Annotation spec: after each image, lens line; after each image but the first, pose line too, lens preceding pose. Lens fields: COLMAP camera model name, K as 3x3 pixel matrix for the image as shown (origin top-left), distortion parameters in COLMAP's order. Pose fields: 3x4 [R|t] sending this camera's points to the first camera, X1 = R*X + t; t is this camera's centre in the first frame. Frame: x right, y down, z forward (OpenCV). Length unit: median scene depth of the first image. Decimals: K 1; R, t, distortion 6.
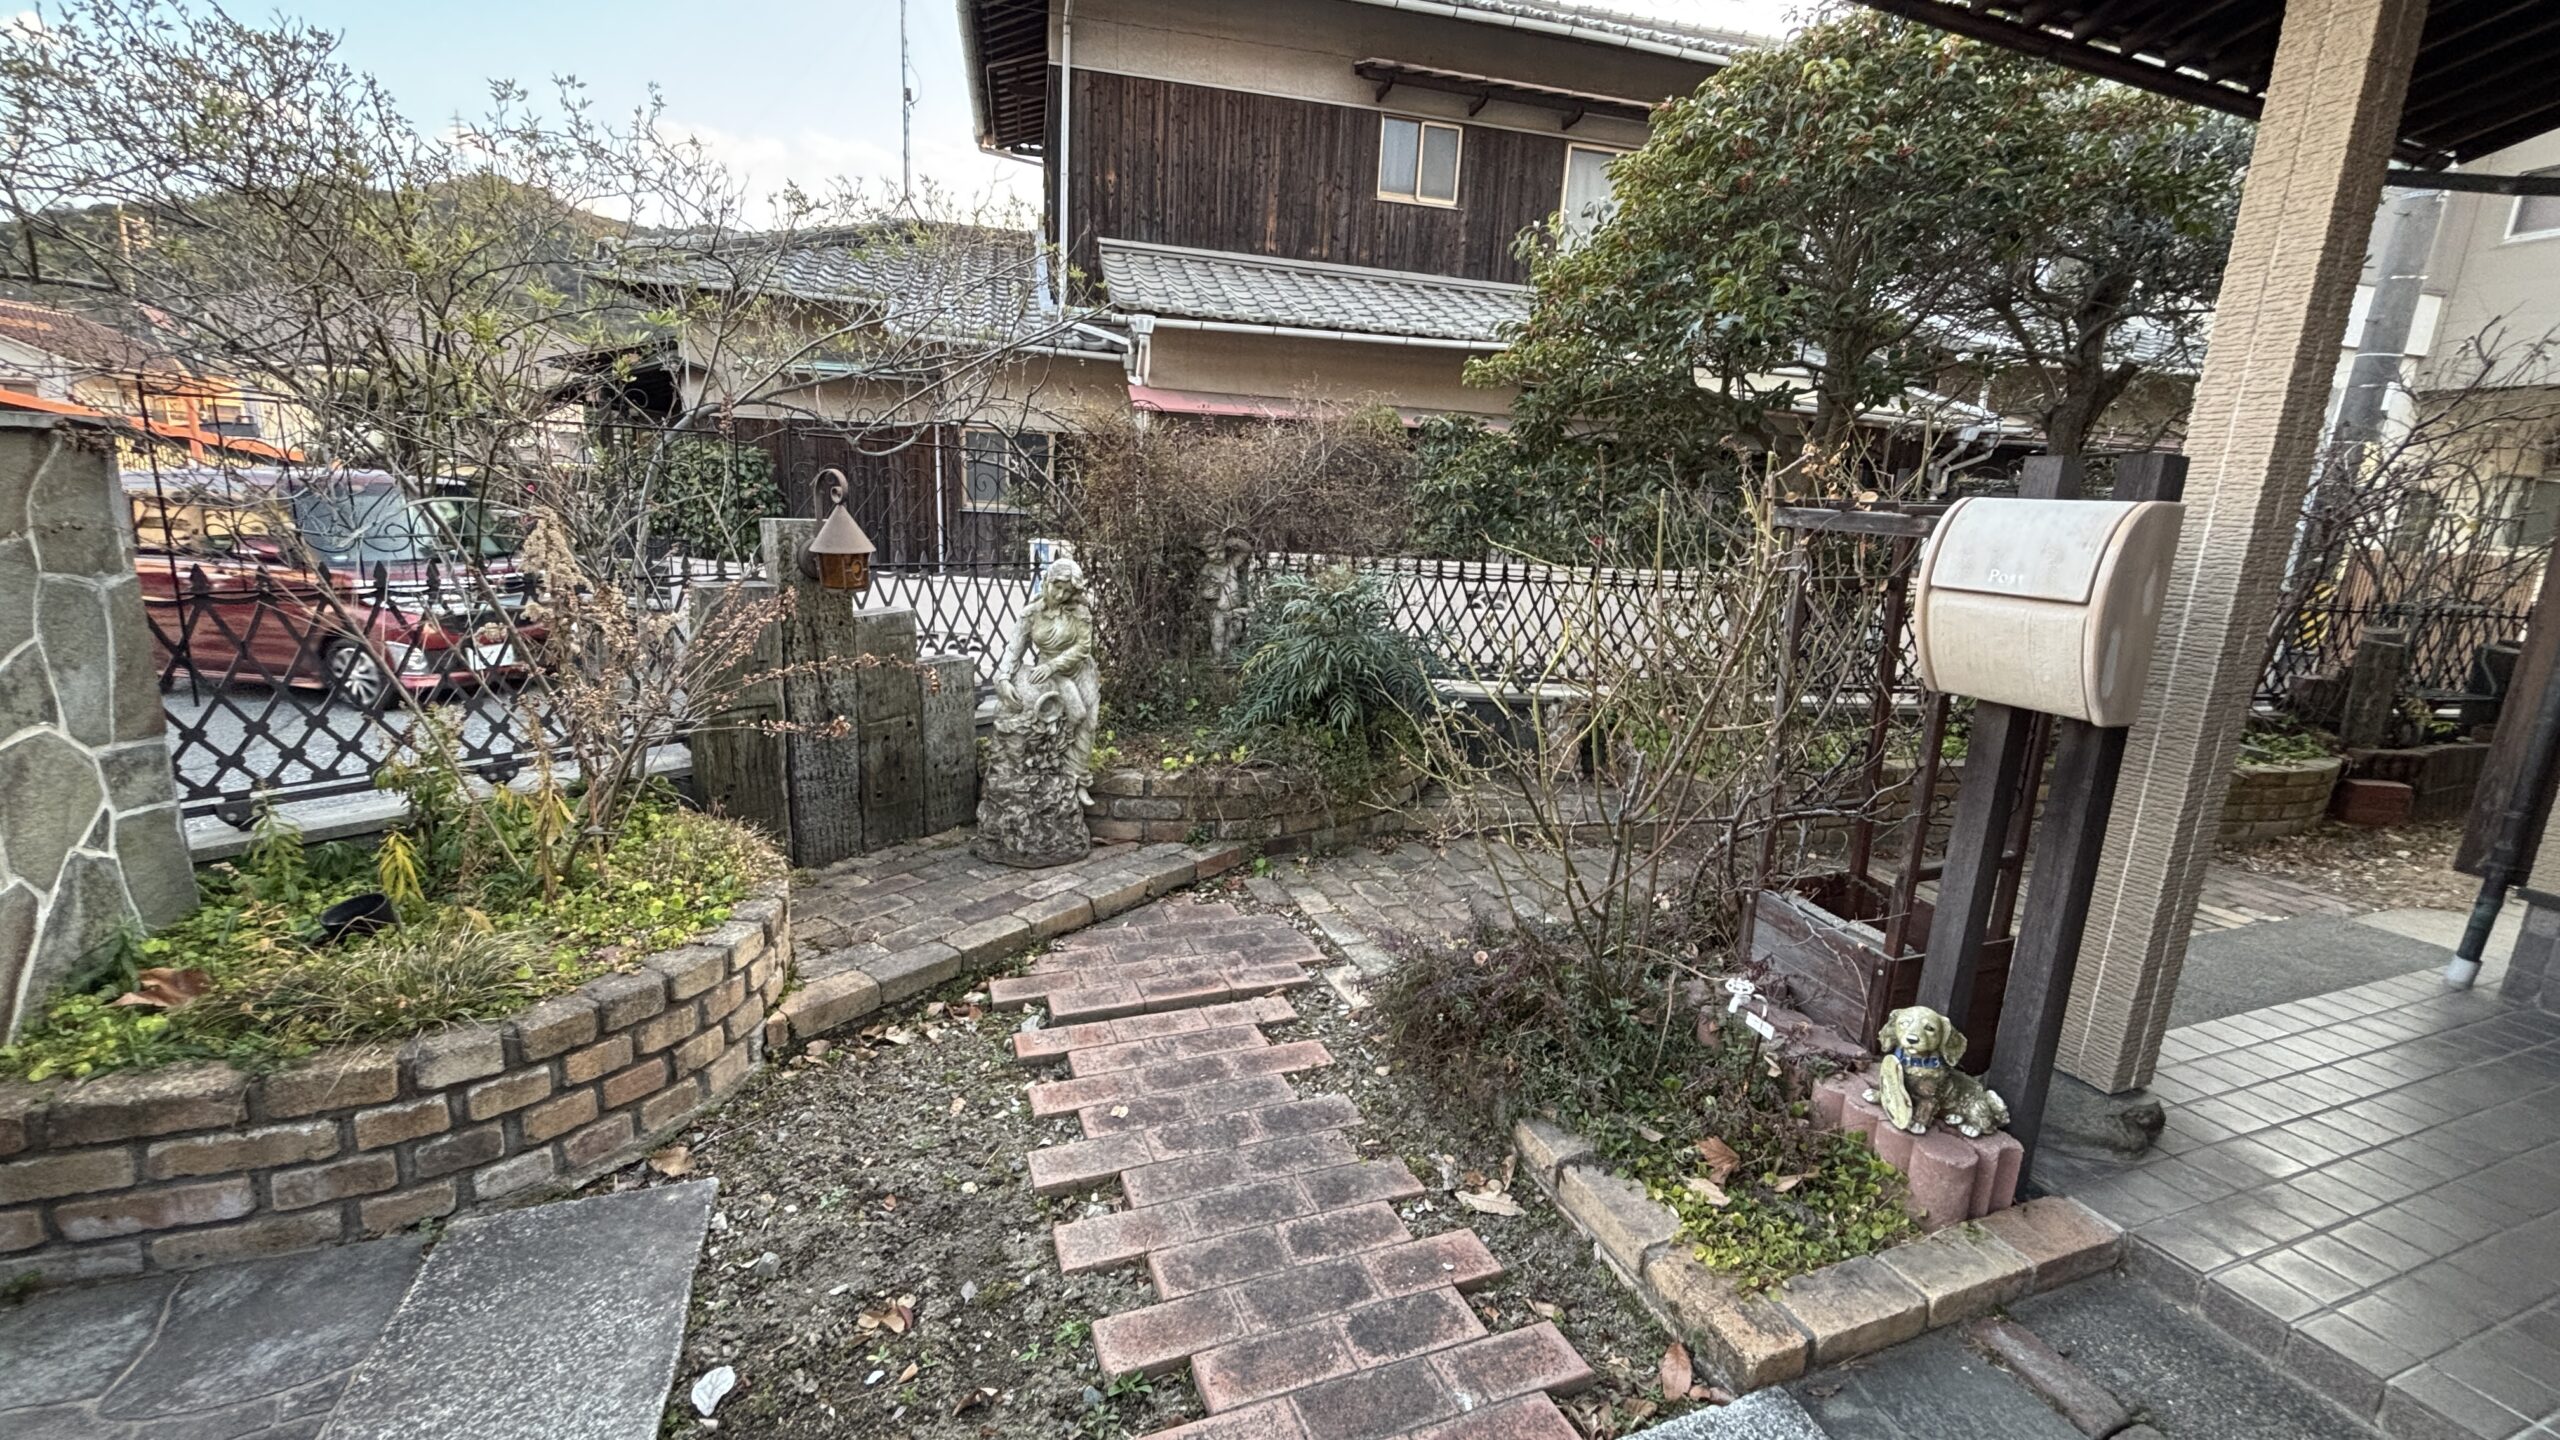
lens RADIAL K [[1001.4, 0, 1273.6], [0, 1001.4, 602.5], [0, 0, 1]] dist [-0.019115, 0.006554]
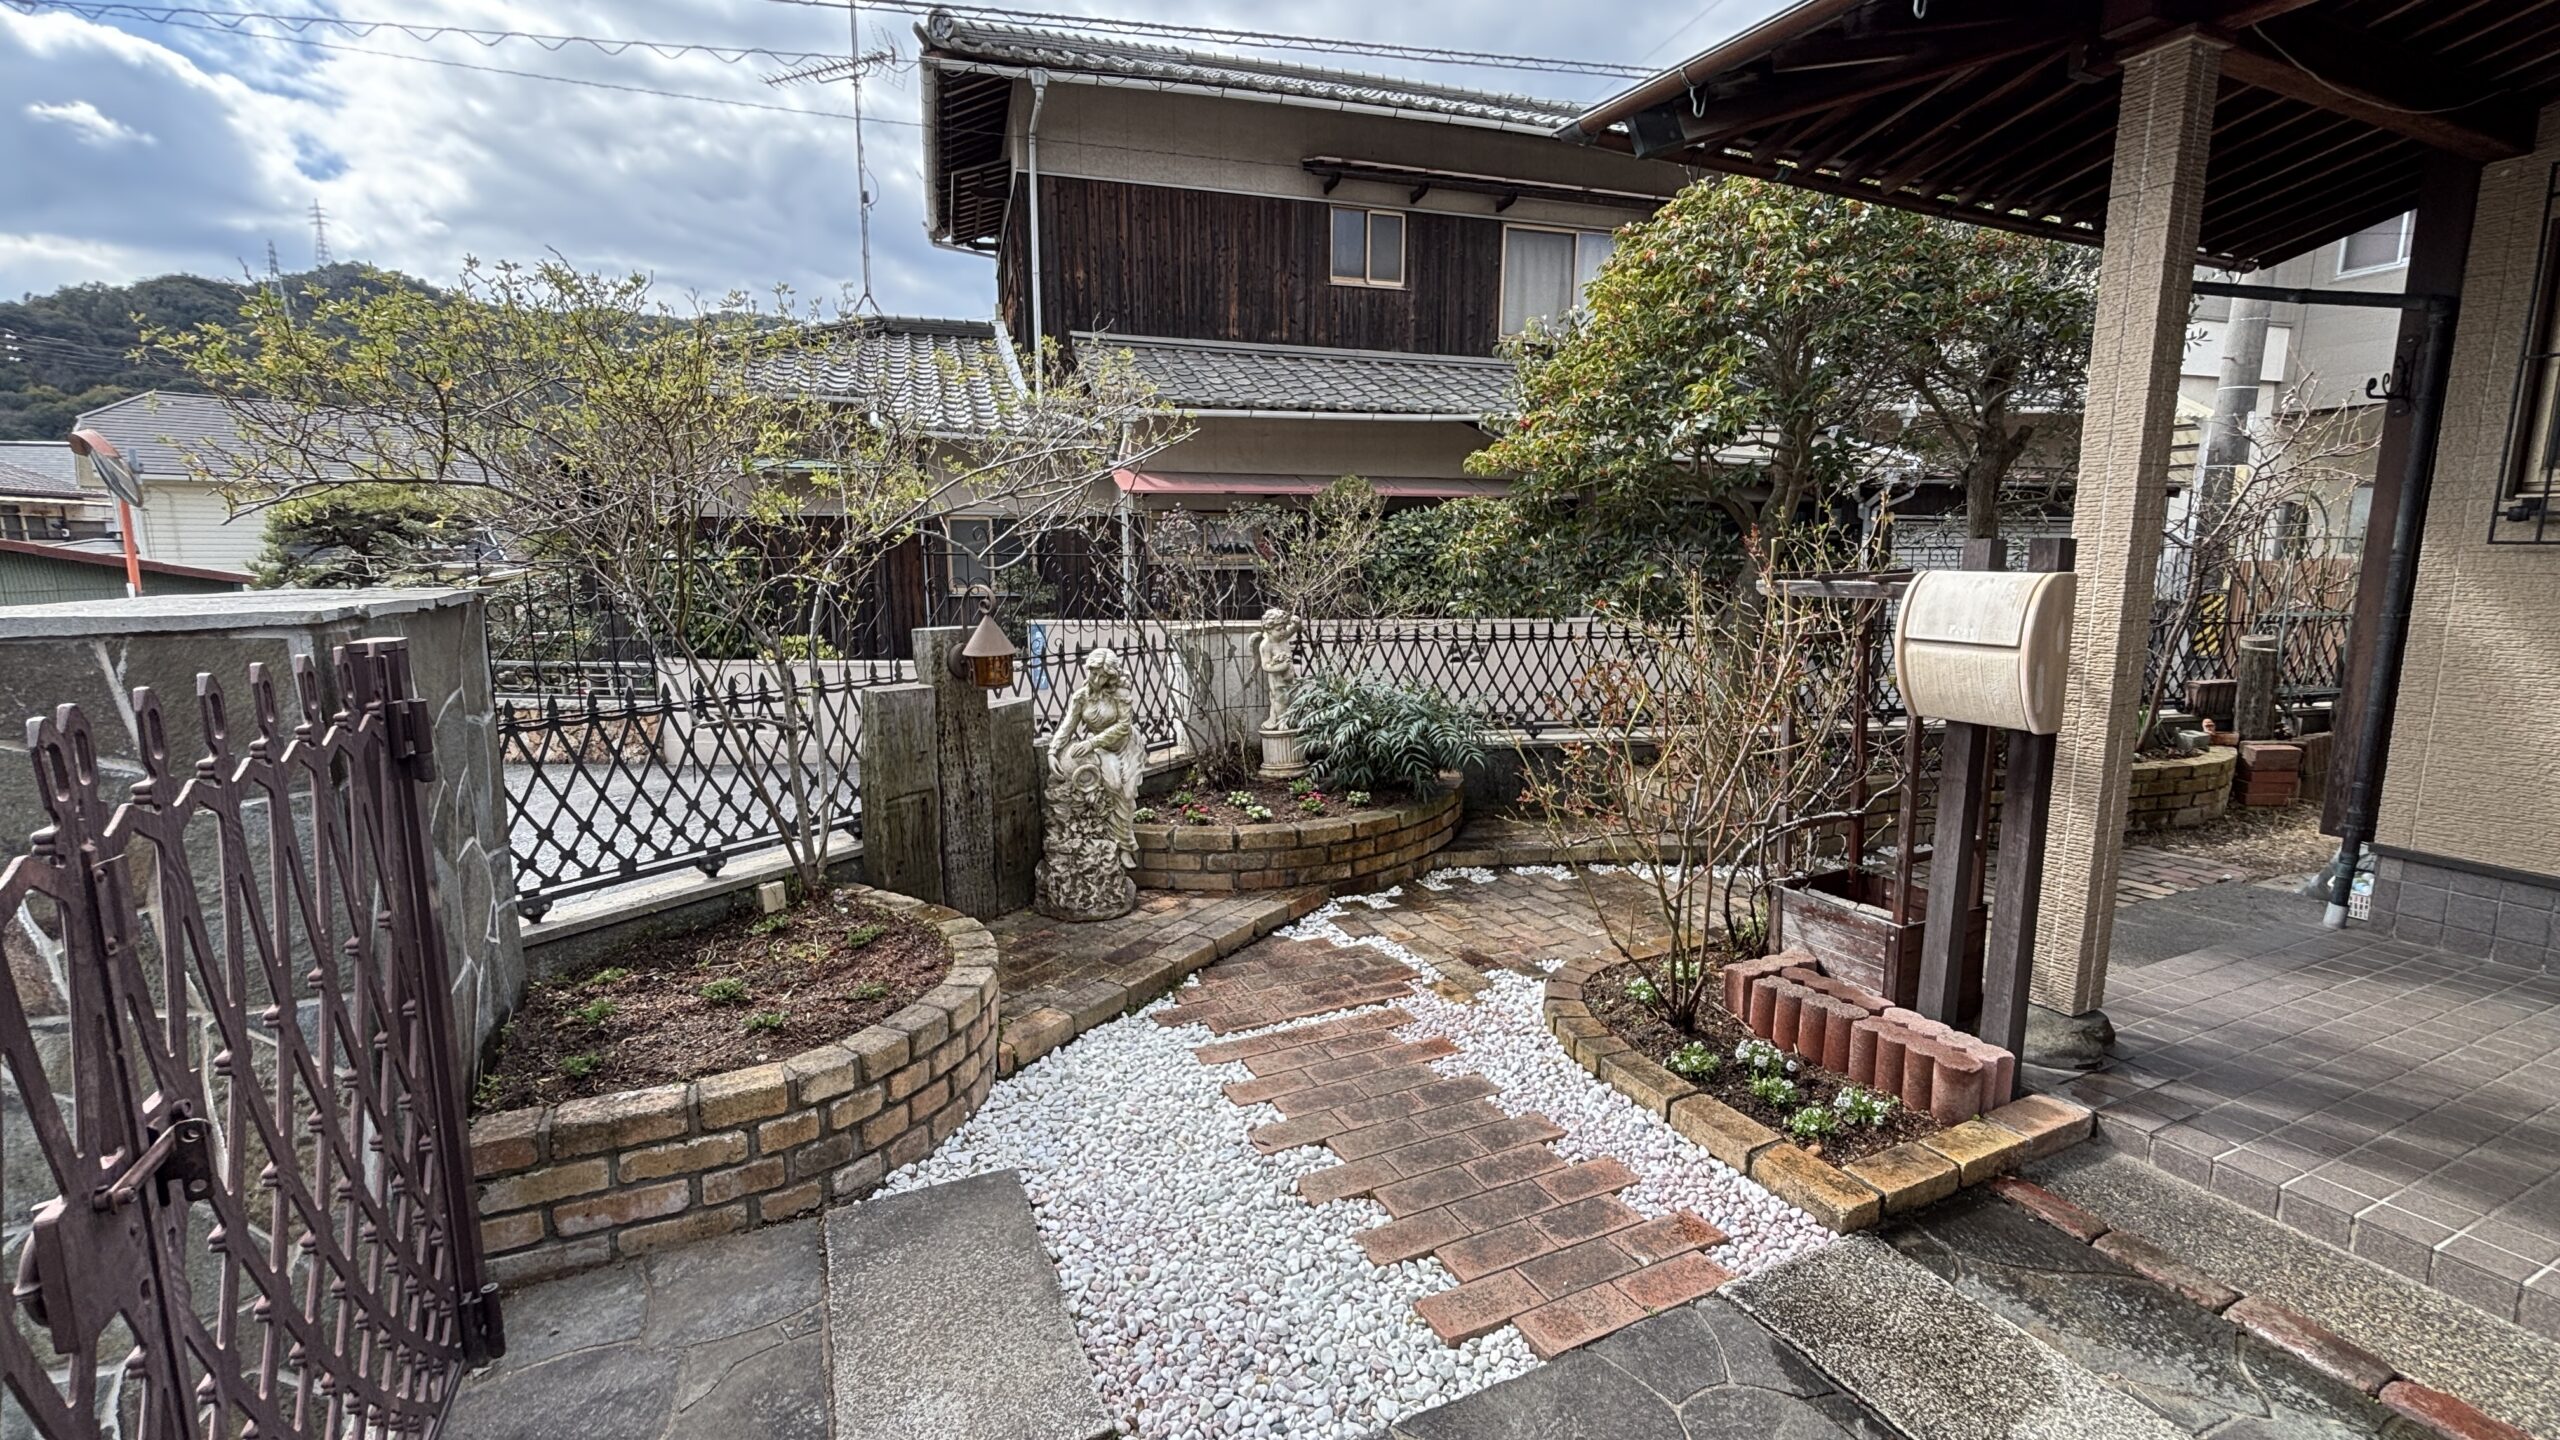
lens RADIAL K [[1001.4, 0, 1273.6], [0, 1001.4, 602.5], [0, 0, 1]] dist [-0.019115, 0.006554]
pose [[0.997103, -0.055972, 0.051497, -0.175161], [0.059096, 0.996369, -0.061294, -0.021443], [-0.047879, 0.064160, 0.996790, -0.207468]]
